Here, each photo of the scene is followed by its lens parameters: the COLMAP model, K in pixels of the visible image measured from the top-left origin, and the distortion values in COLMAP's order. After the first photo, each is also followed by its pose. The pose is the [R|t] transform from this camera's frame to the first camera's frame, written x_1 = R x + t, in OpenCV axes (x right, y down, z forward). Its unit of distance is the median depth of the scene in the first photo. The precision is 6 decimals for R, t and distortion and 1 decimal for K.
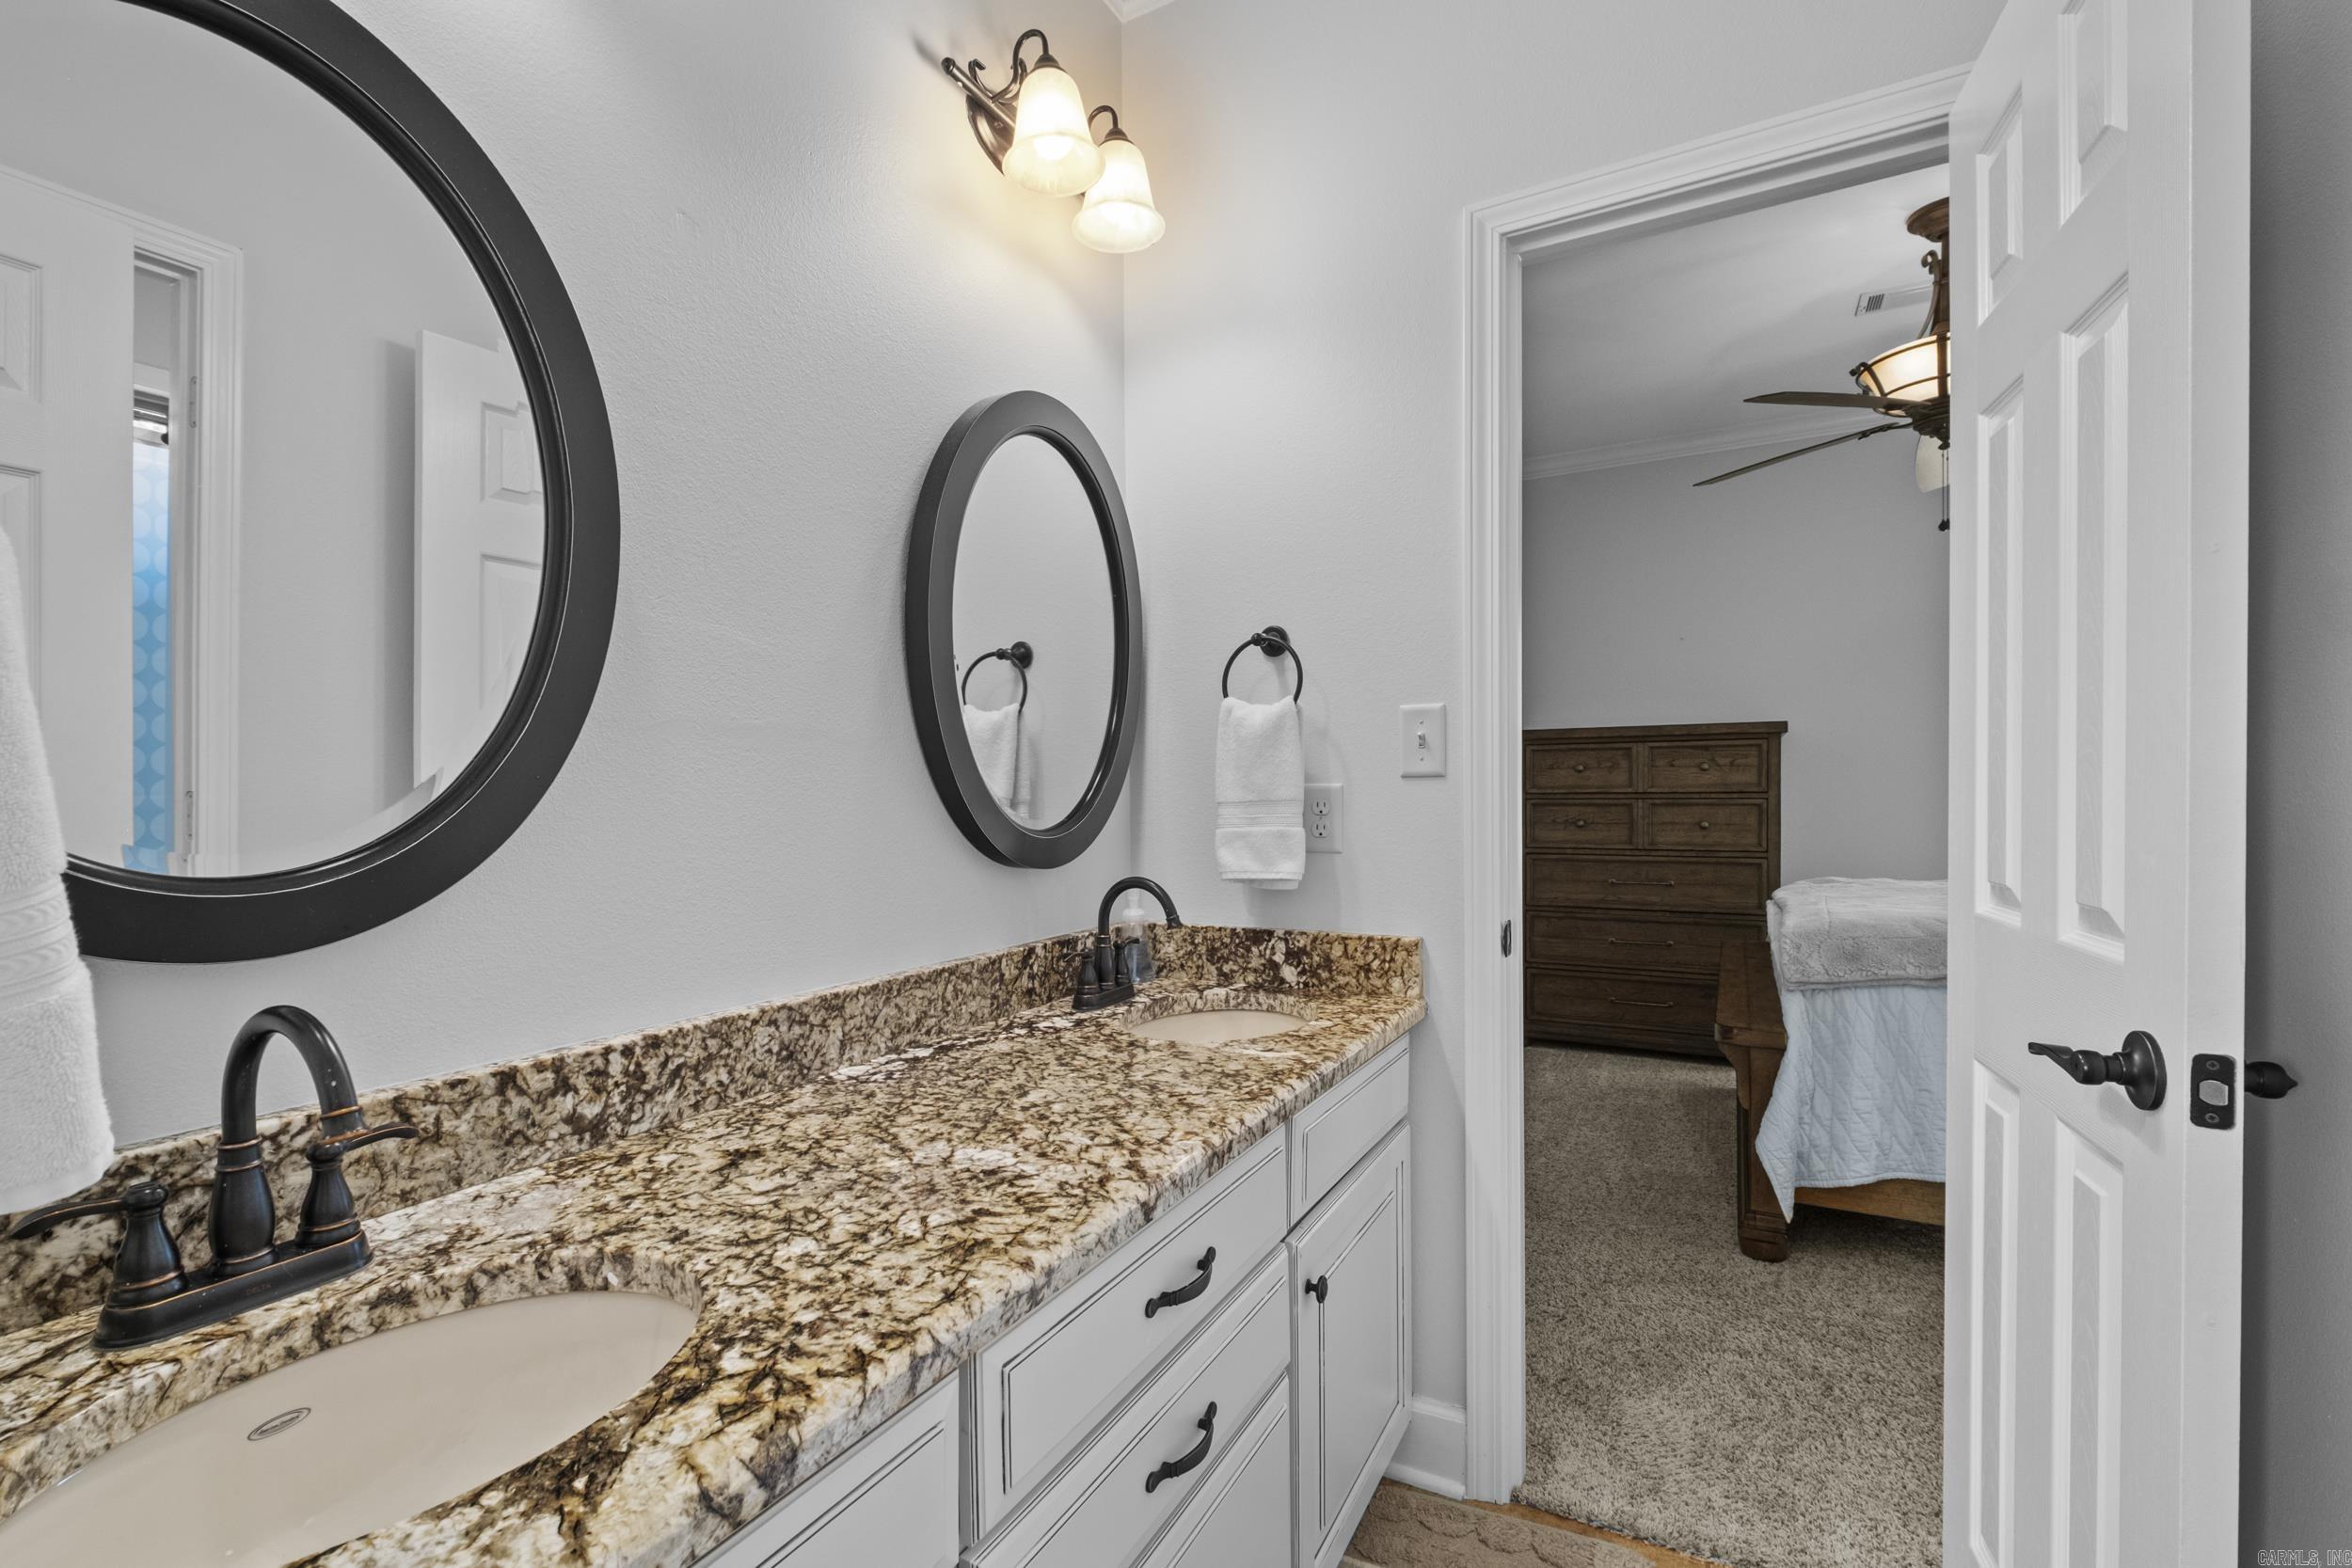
lens RADIAL K [[1020.6, 0, 1176.0], [0, 1020.6, 784.0], [0, 0, 1]] dist [-0.000999, -0.000110]
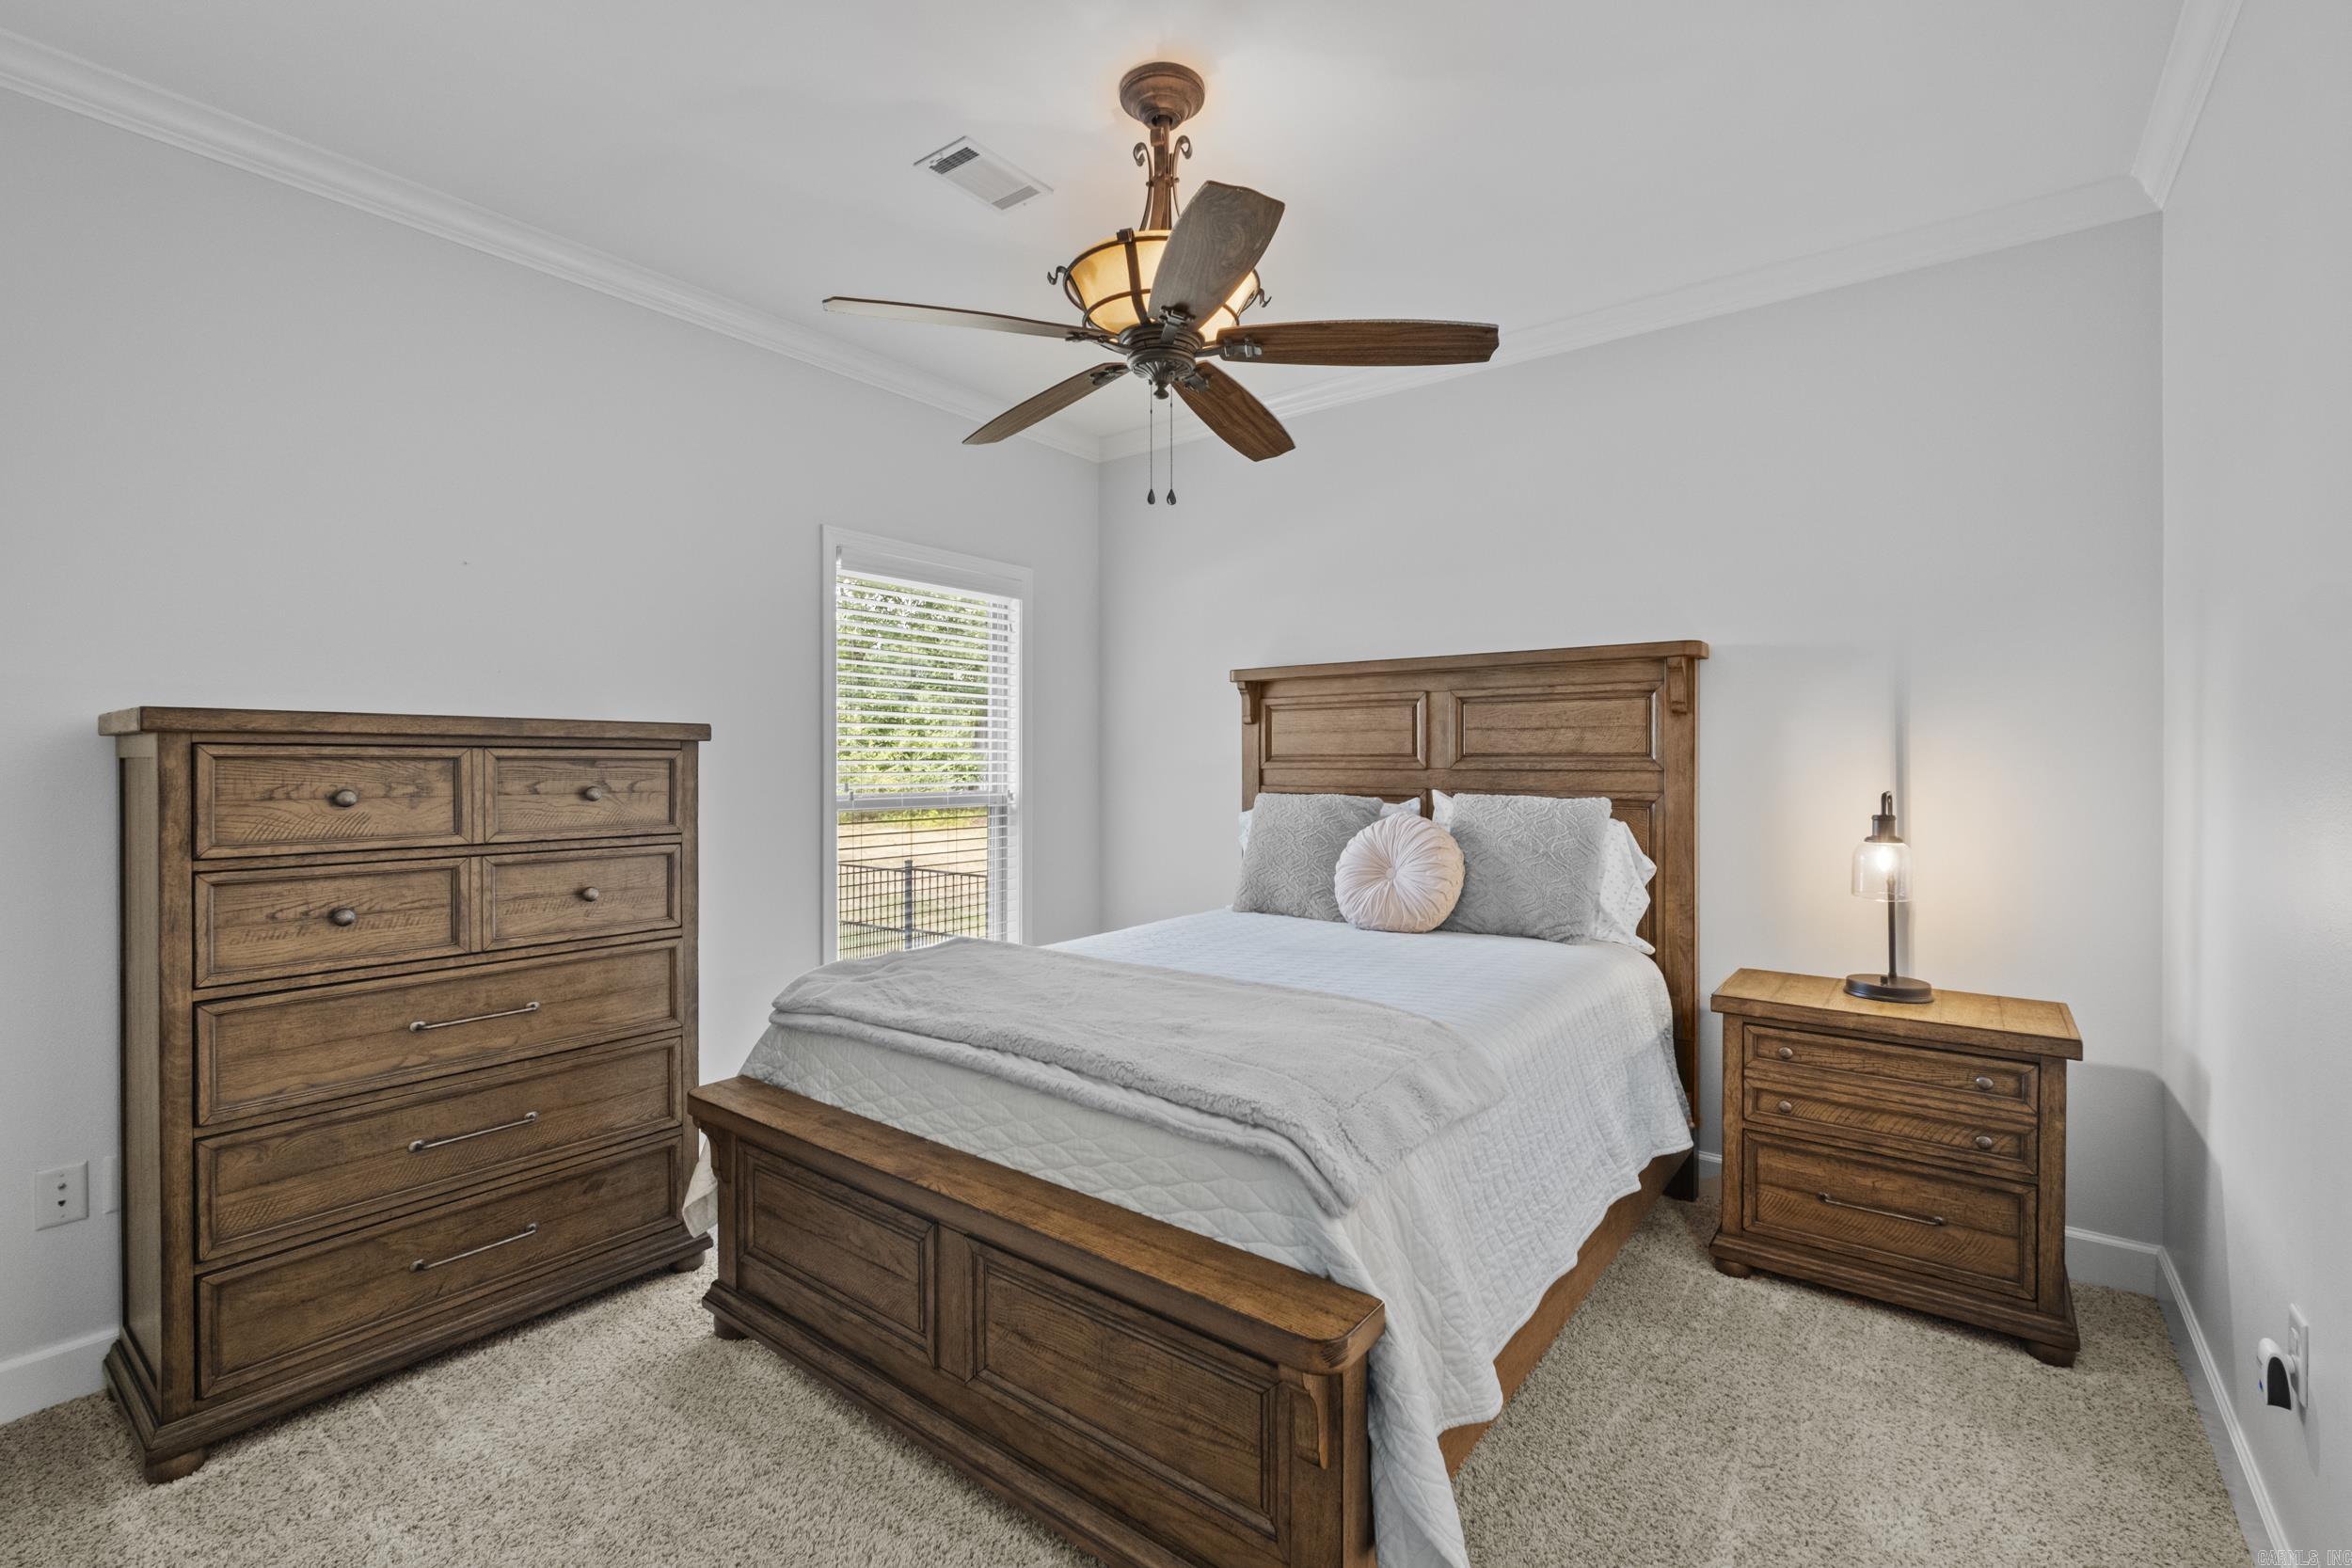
lens RADIAL K [[1020.6, 0, 1176.0], [0, 1020.6, 784.0], [0, 0, 1]] dist [-0.000999, -0.000110]
pose [[0.172495, -0.007526, 0.984982, 0.005106], [-0.009221, 0.999915, 0.009255, -0.030687], [-0.984967, -0.010679, 0.172411, 0.570523]]
